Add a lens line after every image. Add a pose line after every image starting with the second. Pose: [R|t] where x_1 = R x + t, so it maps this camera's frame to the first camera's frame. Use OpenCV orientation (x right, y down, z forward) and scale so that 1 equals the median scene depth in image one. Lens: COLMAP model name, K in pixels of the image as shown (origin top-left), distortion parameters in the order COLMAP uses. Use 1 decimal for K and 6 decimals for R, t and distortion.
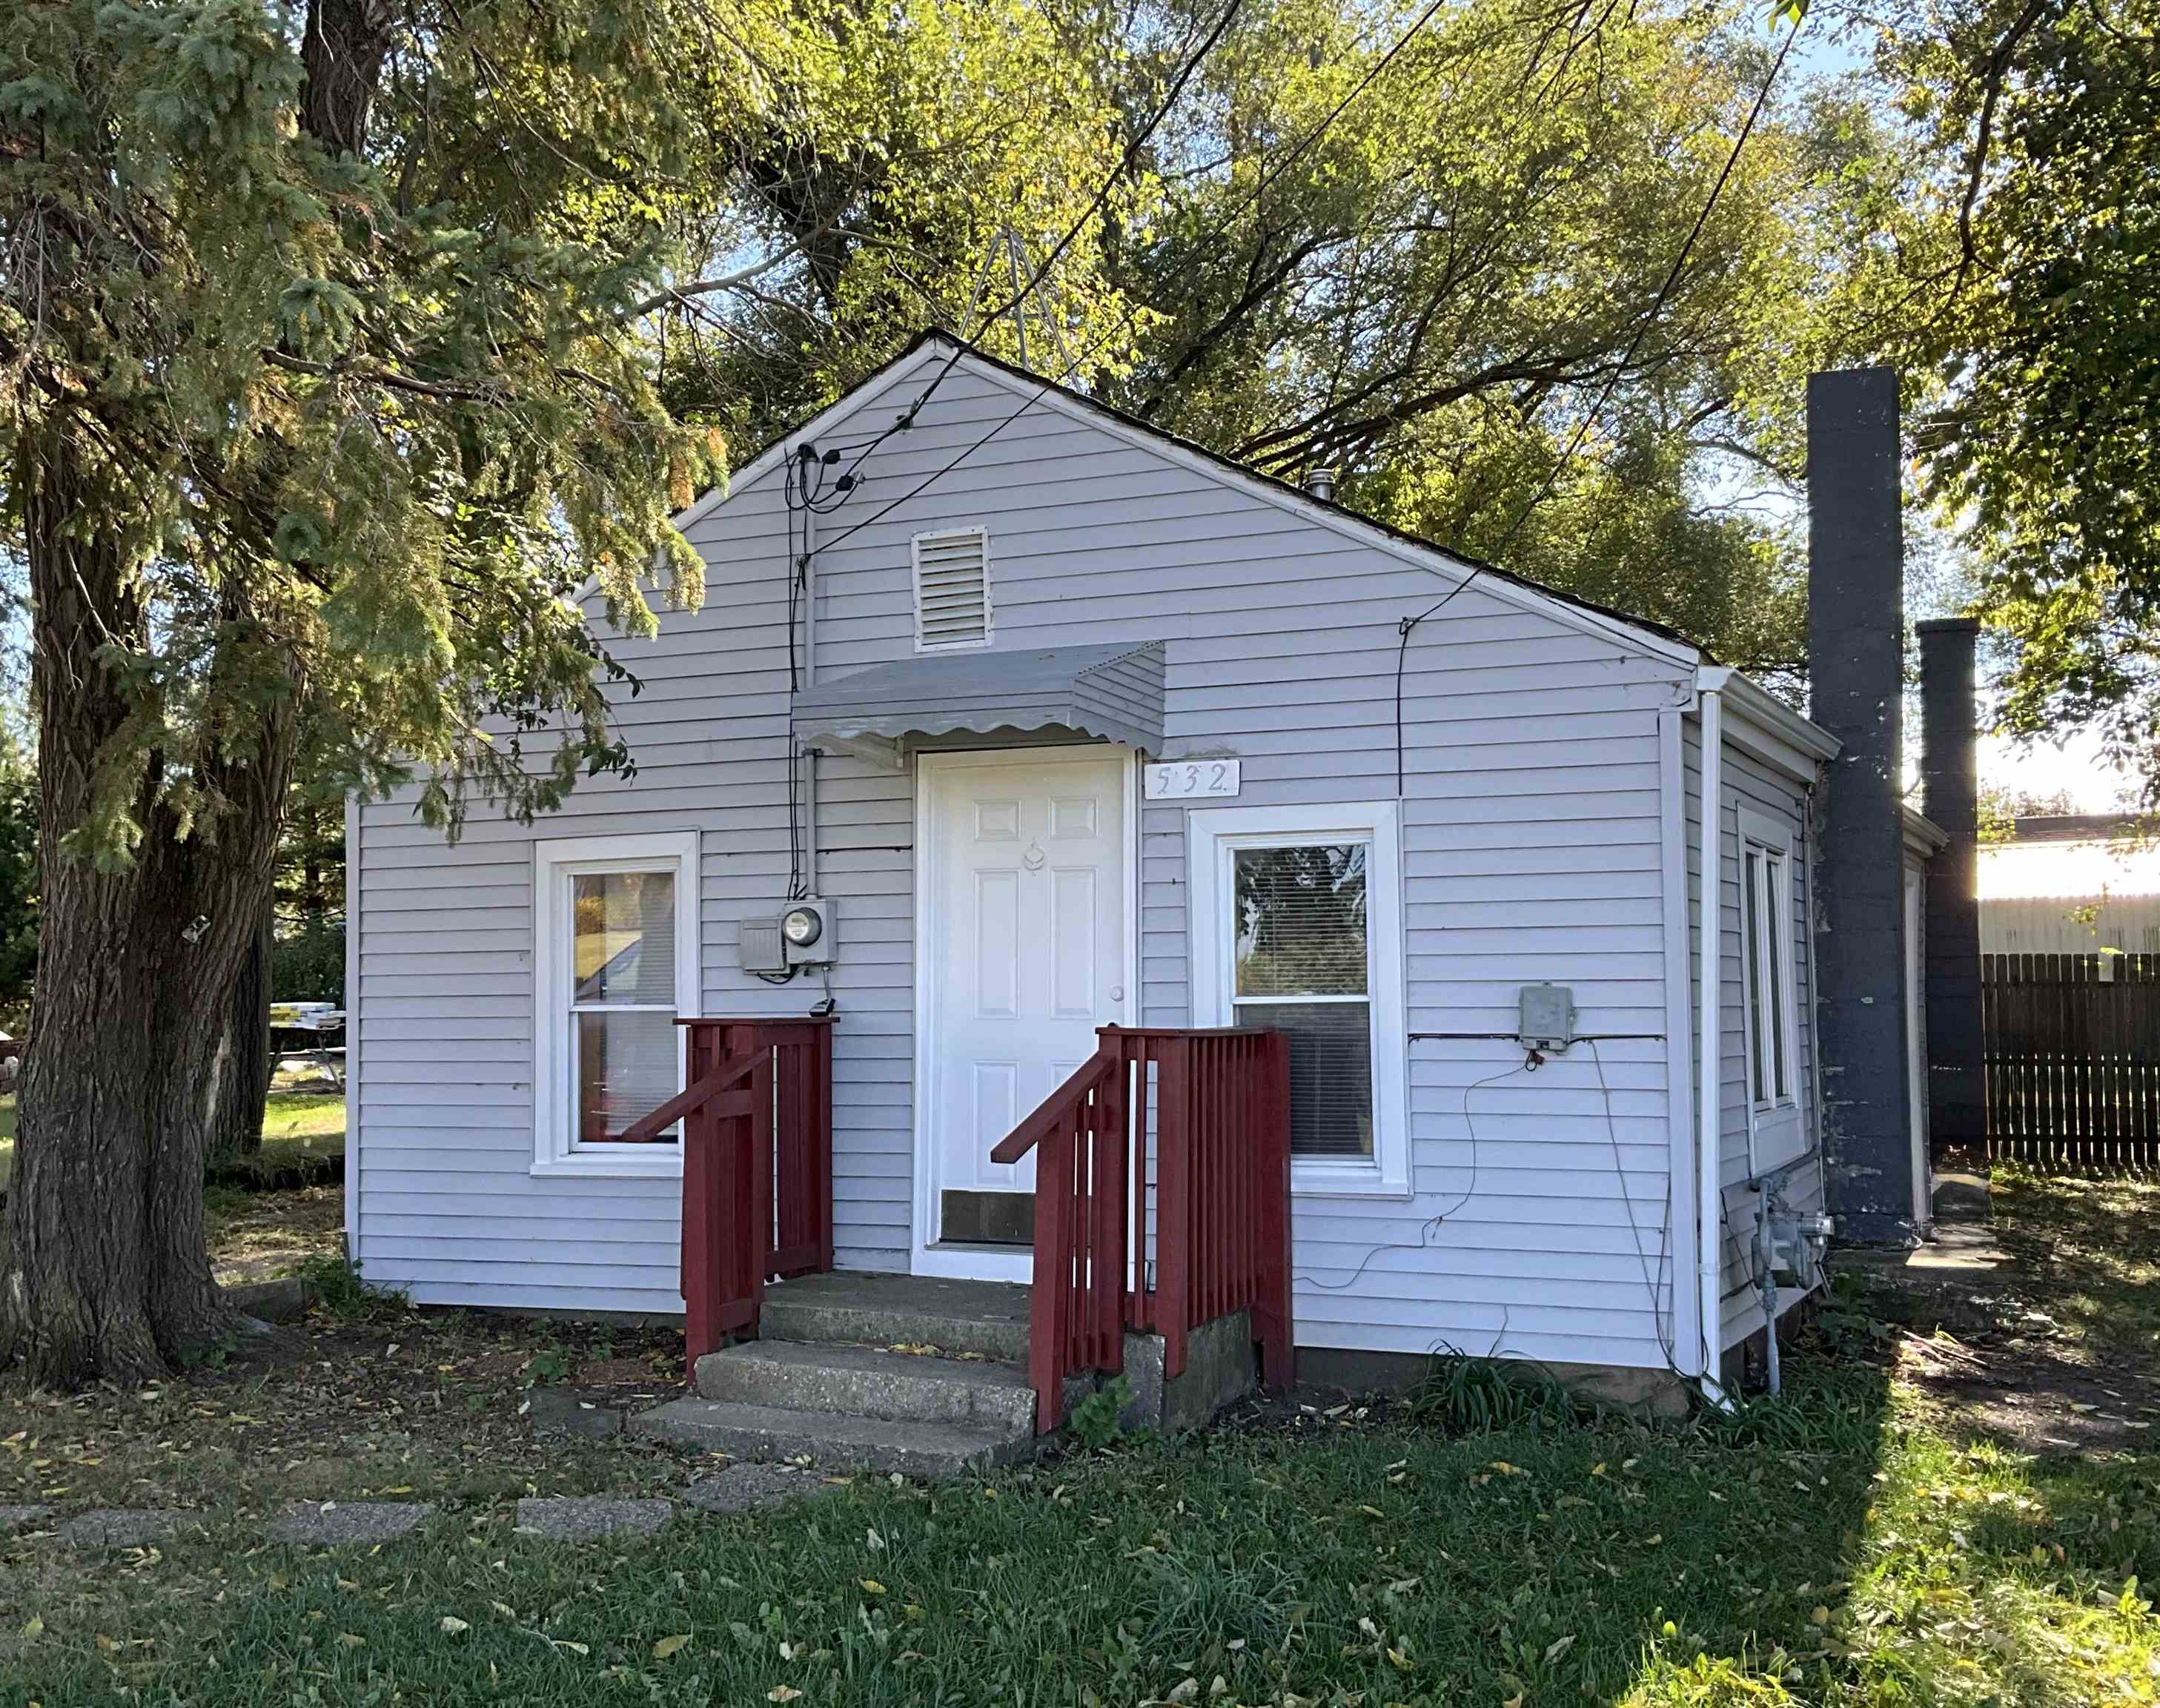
lens RADIAL K [[2489.5, 0, 1006.6], [0, 2489.5, 862.1], [0, 0, 1]] dist [0.091069, 0.000000]
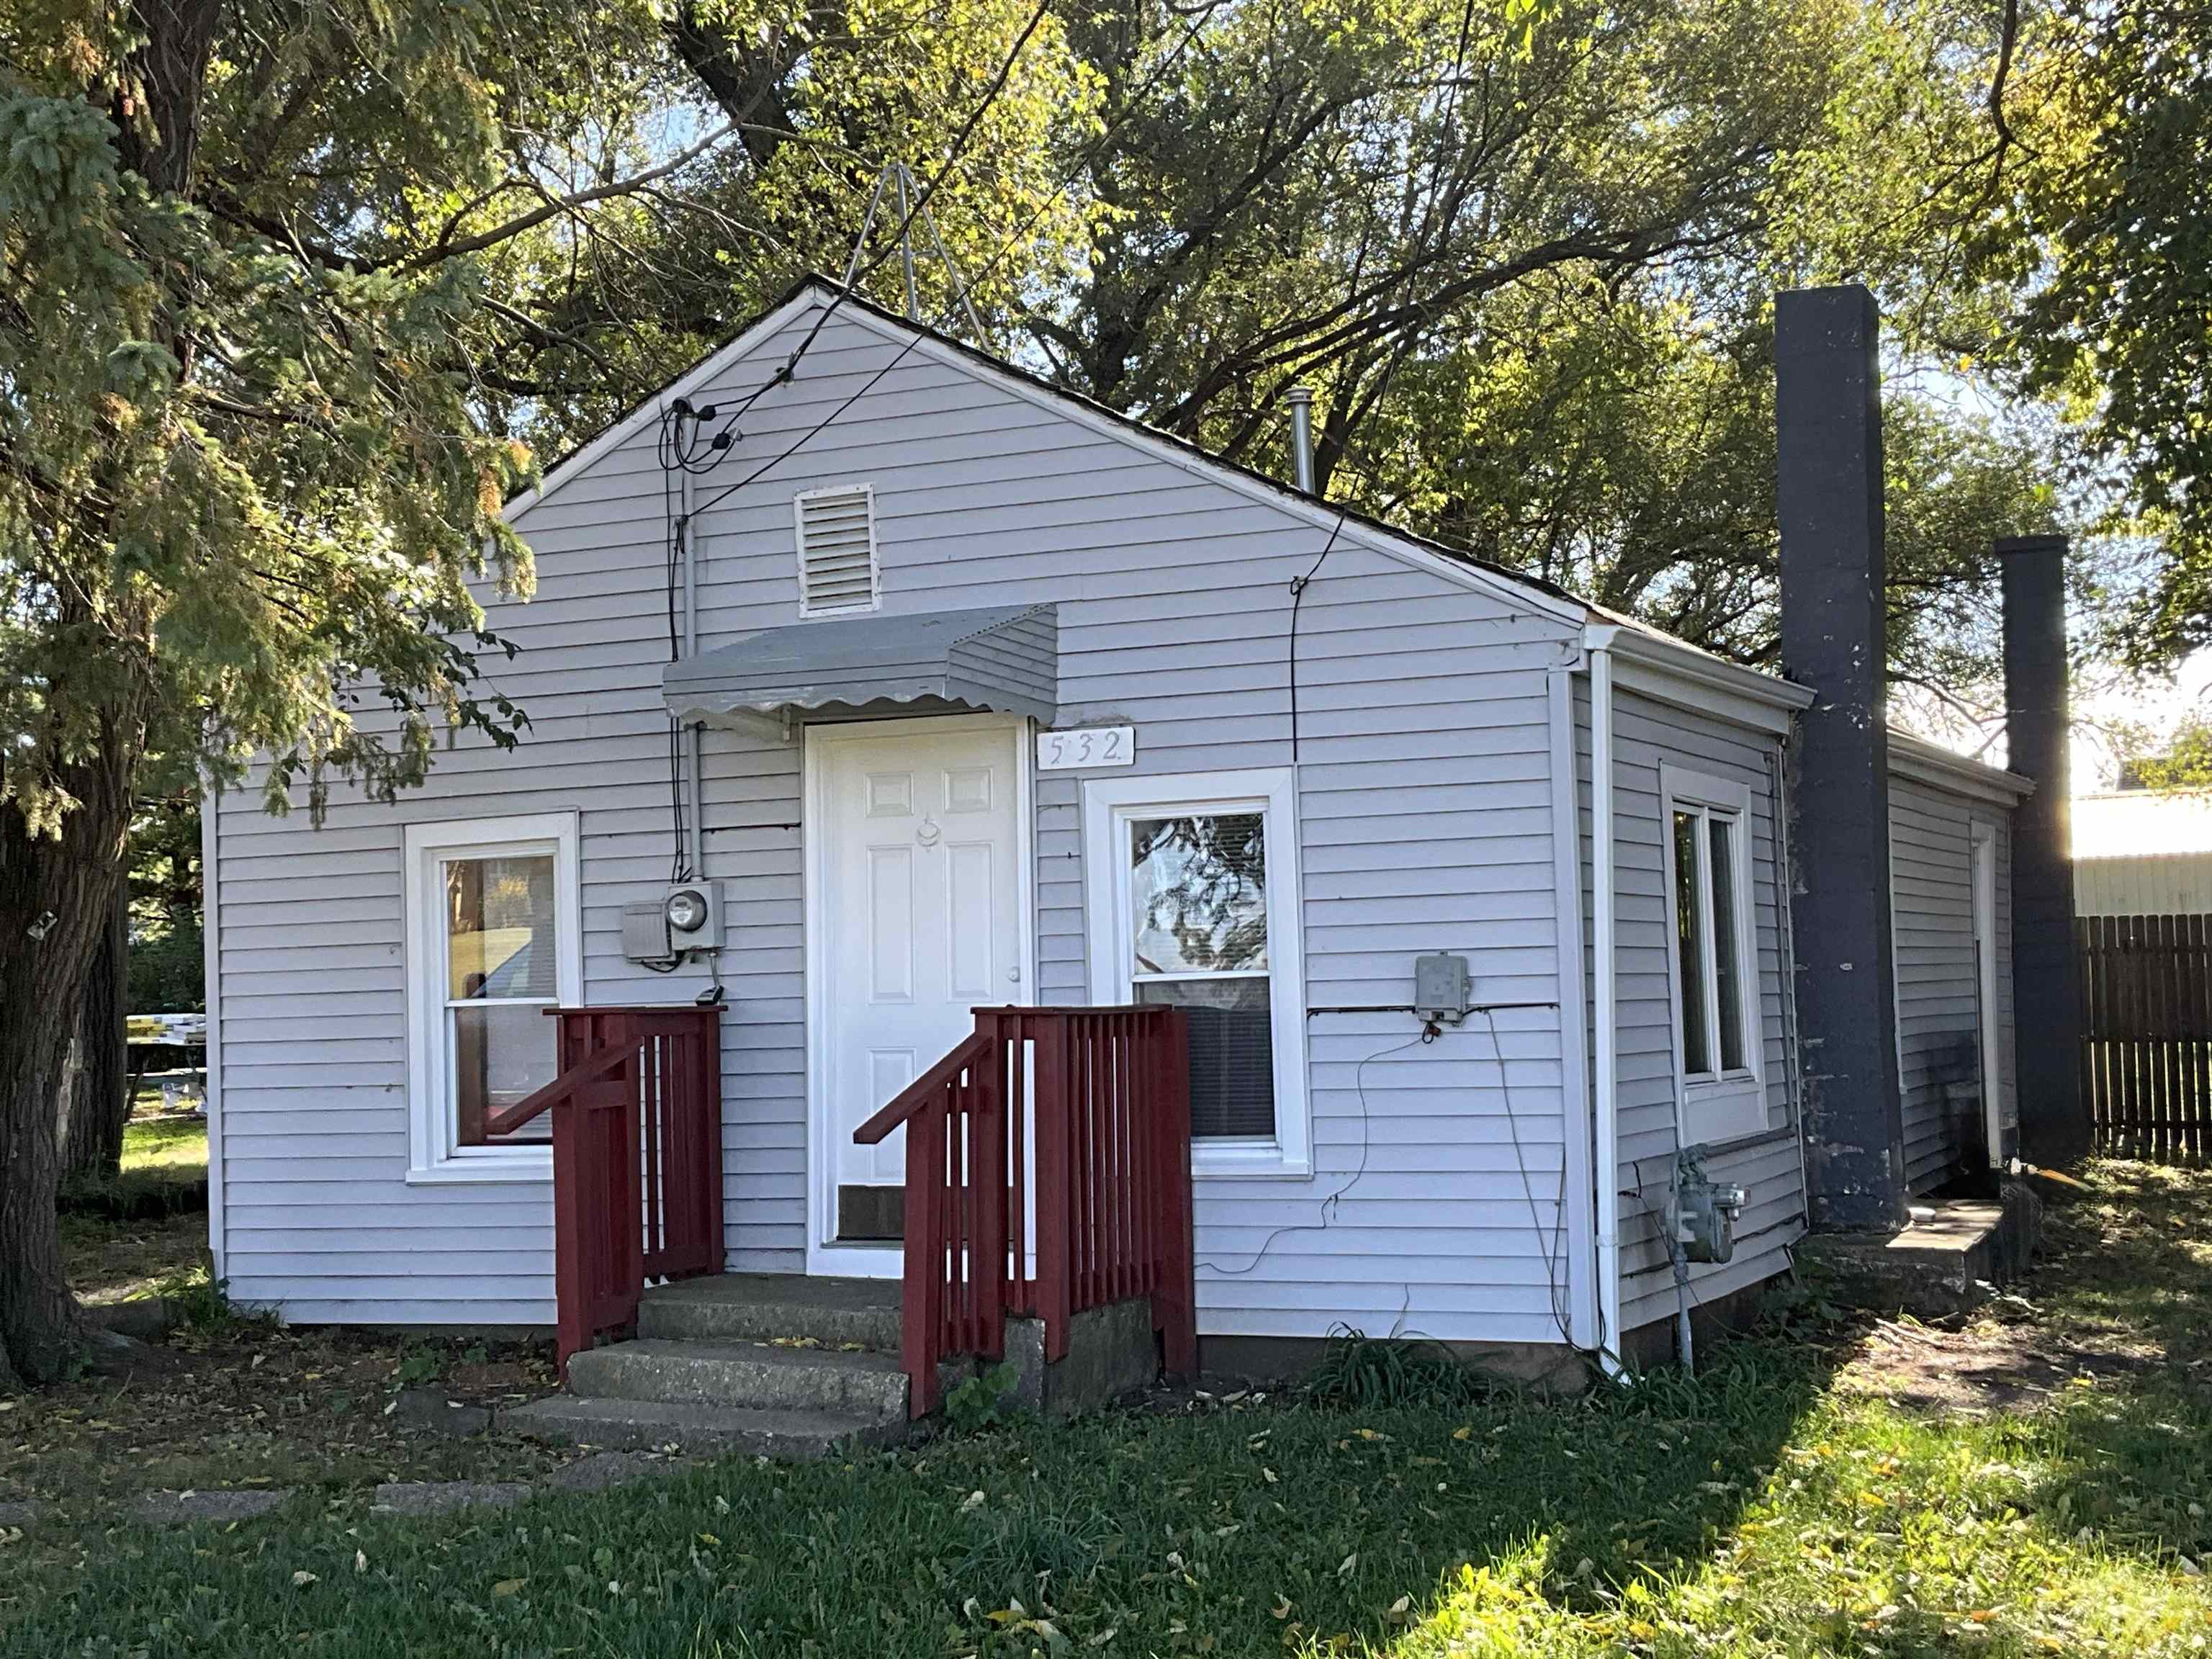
lens RADIAL K [[3163.6, 0, 1099.6], [0, 3163.6, 844.2], [0, 0, 1]] dist [0.089651, 0.000000]
pose [[0.999763, -0.019888, 0.008804, 0.068760], [0.019849, 0.999793, 0.004494, -0.001726], [-0.008892, -0.004318, 0.999951, -0.215626]]
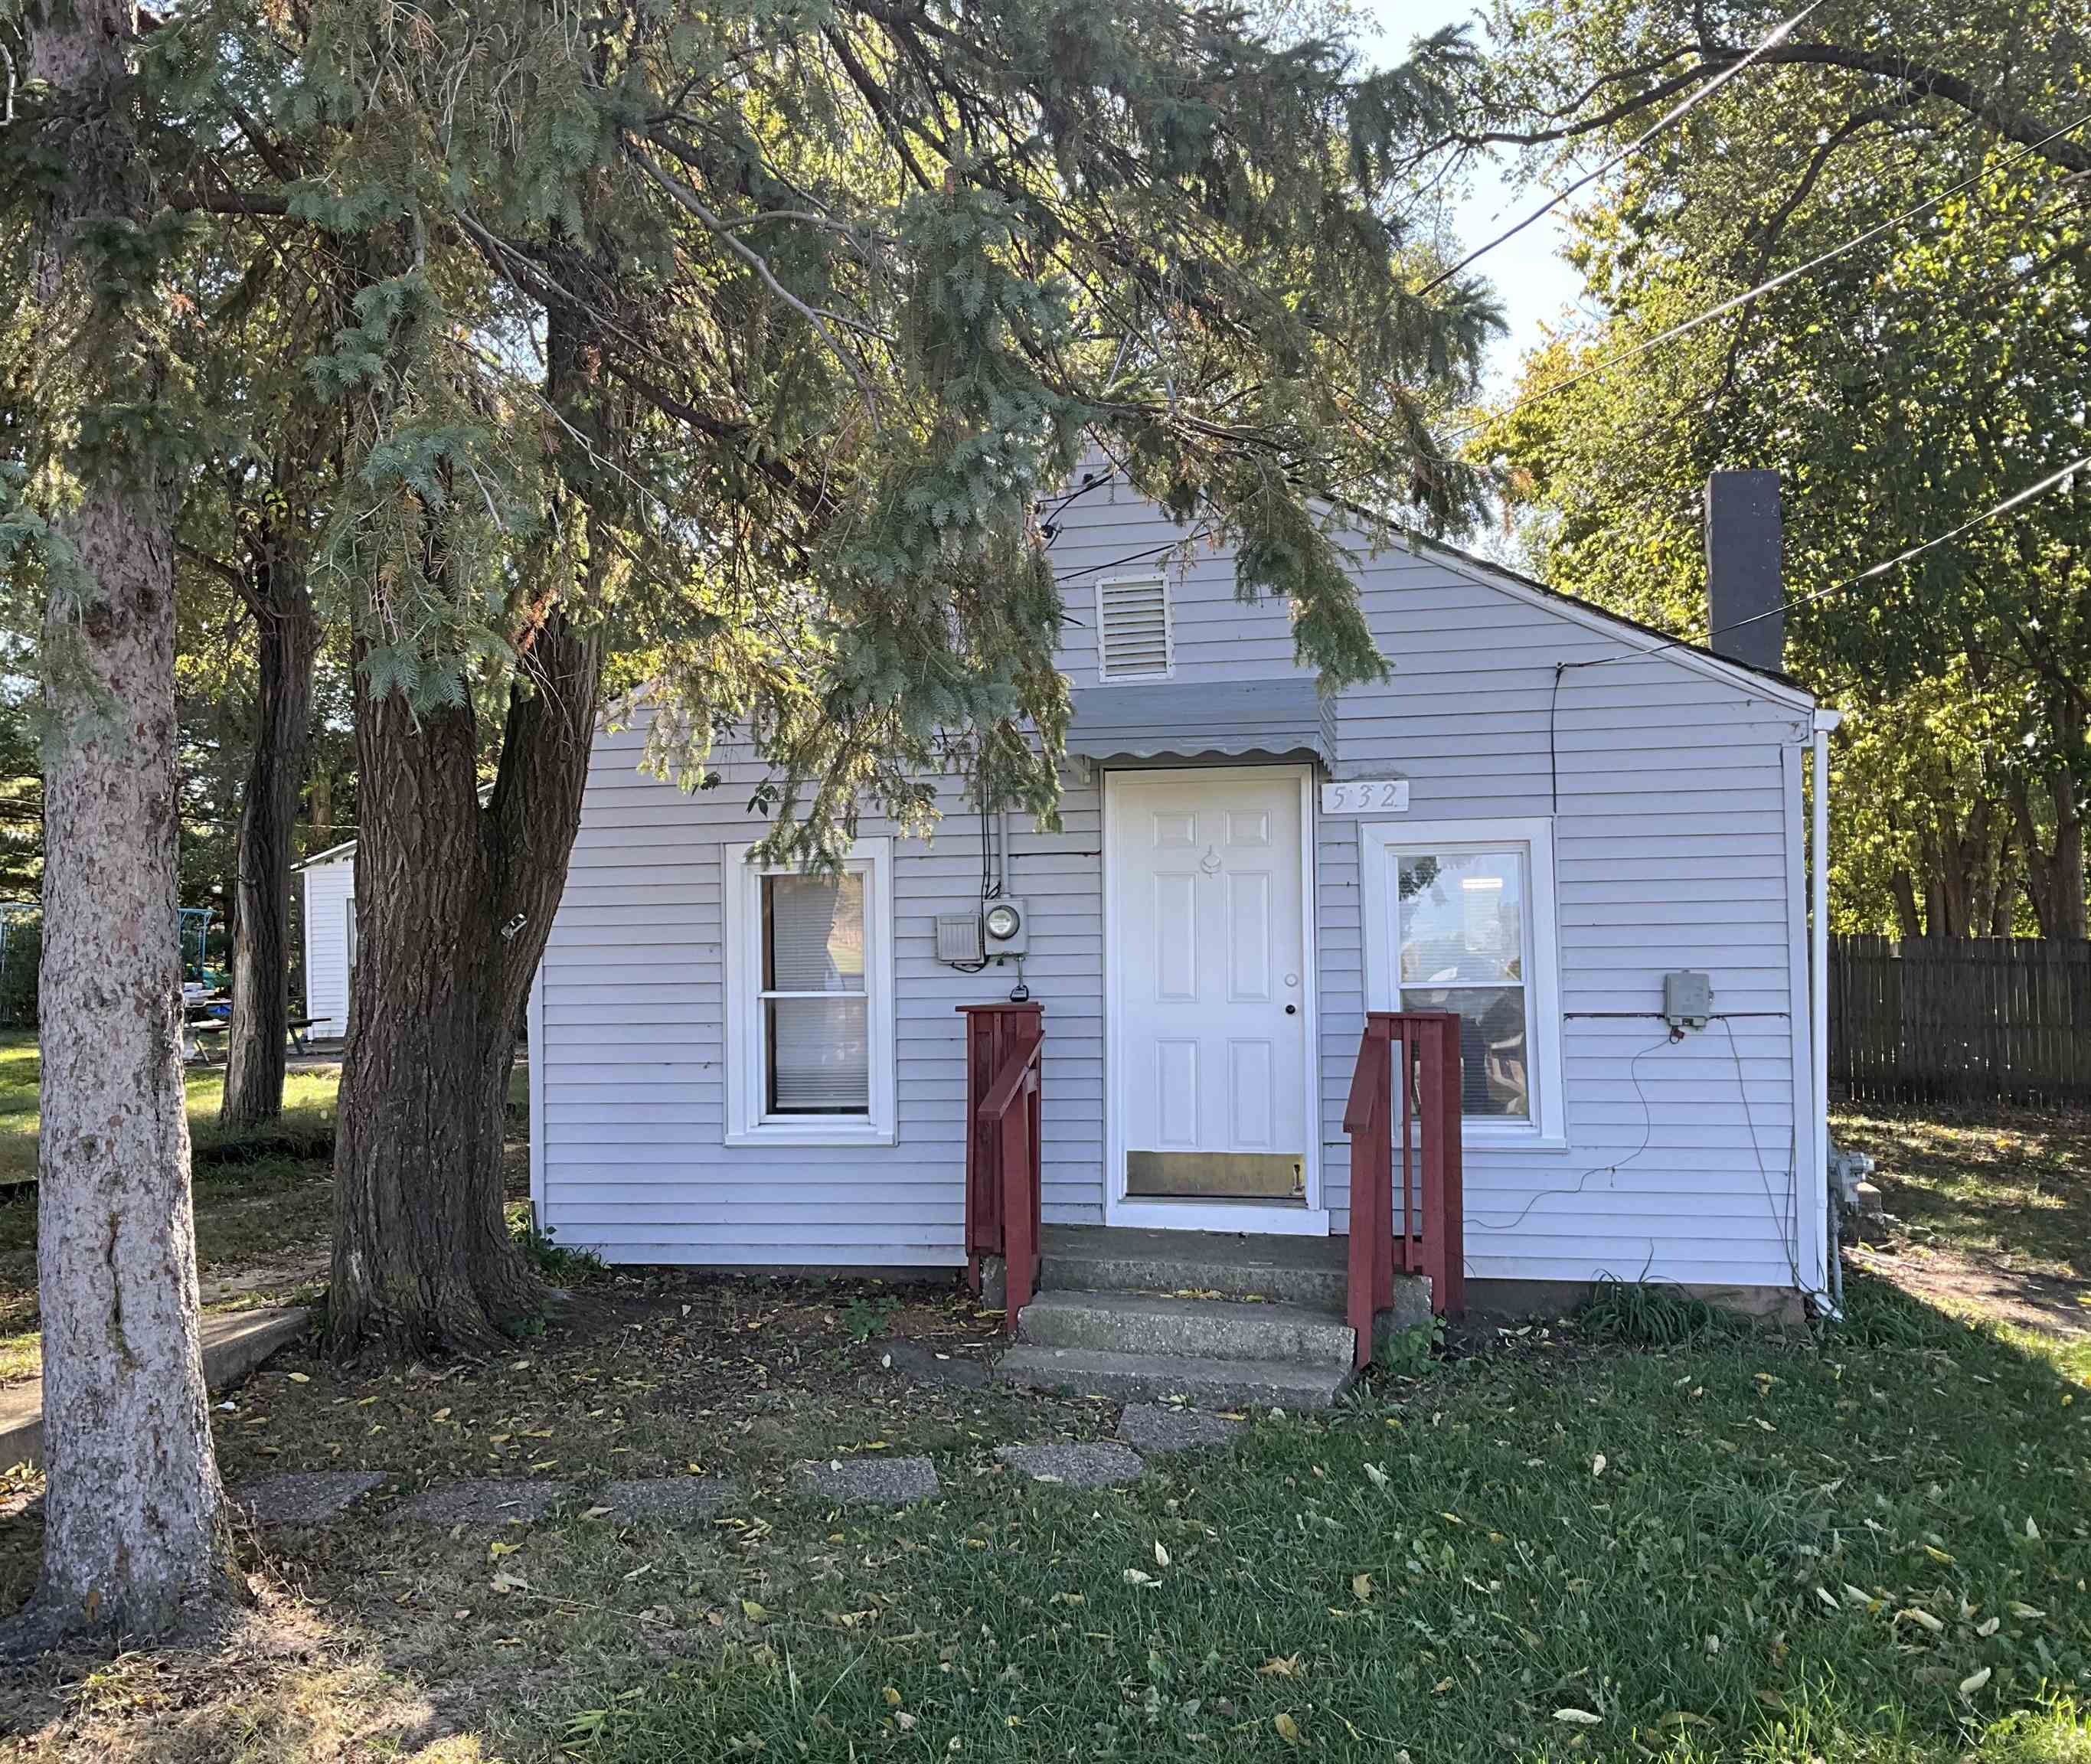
lens RADIAL K [[2039.2, 0, 1030.5], [0, 2039.2, 889.1], [0, 0, 1]] dist [0.096227, 0.000000]
pose [[0.974724, 0.002592, 0.223397, -0.296113], [-0.006329, 0.999852, 0.016014, -0.004421], [-0.223322, -0.017023, 0.974596, 0.098772]]
